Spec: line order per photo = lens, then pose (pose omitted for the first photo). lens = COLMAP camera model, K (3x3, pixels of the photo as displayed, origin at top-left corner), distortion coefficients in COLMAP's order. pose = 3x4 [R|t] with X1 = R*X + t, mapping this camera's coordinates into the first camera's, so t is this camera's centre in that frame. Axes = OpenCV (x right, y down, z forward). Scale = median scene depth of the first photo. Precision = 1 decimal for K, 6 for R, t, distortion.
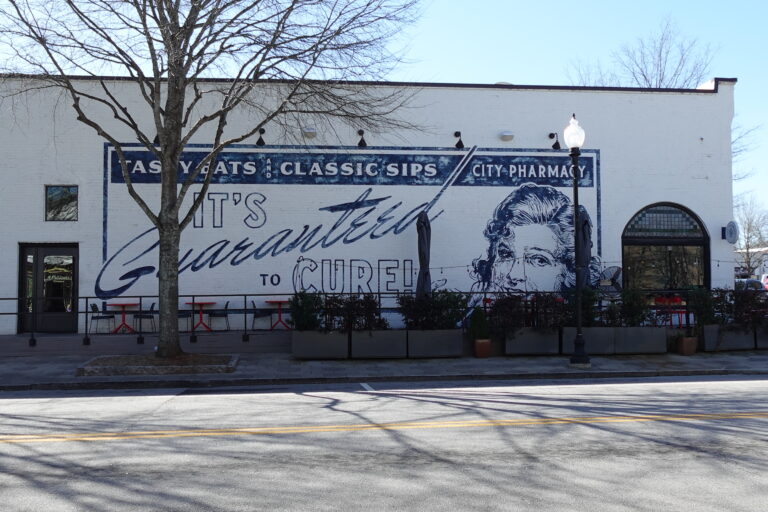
lens RADIAL K [[423.2, 0, 384.0], [0, 423.2, 256.0], [0, 0, 1]] dist [-0.004766, -0.000947]
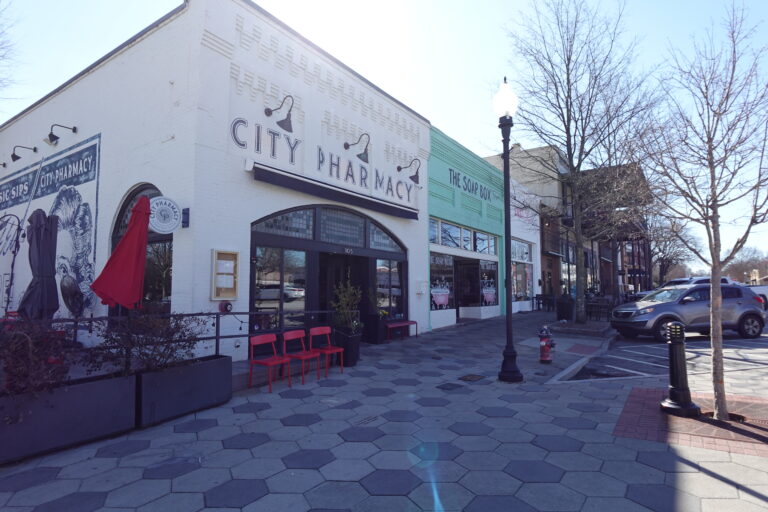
lens RADIAL K [[423.2, 0, 384.0], [0, 423.2, 256.0], [0, 0, 1]] dist [-0.004766, -0.000947]
pose [[0.783538, -0.040076, -0.620050, 1.449284], [0.016285, 0.998900, -0.043984, 0.031150], [0.621130, 0.024365, 0.783329, 0.713486]]
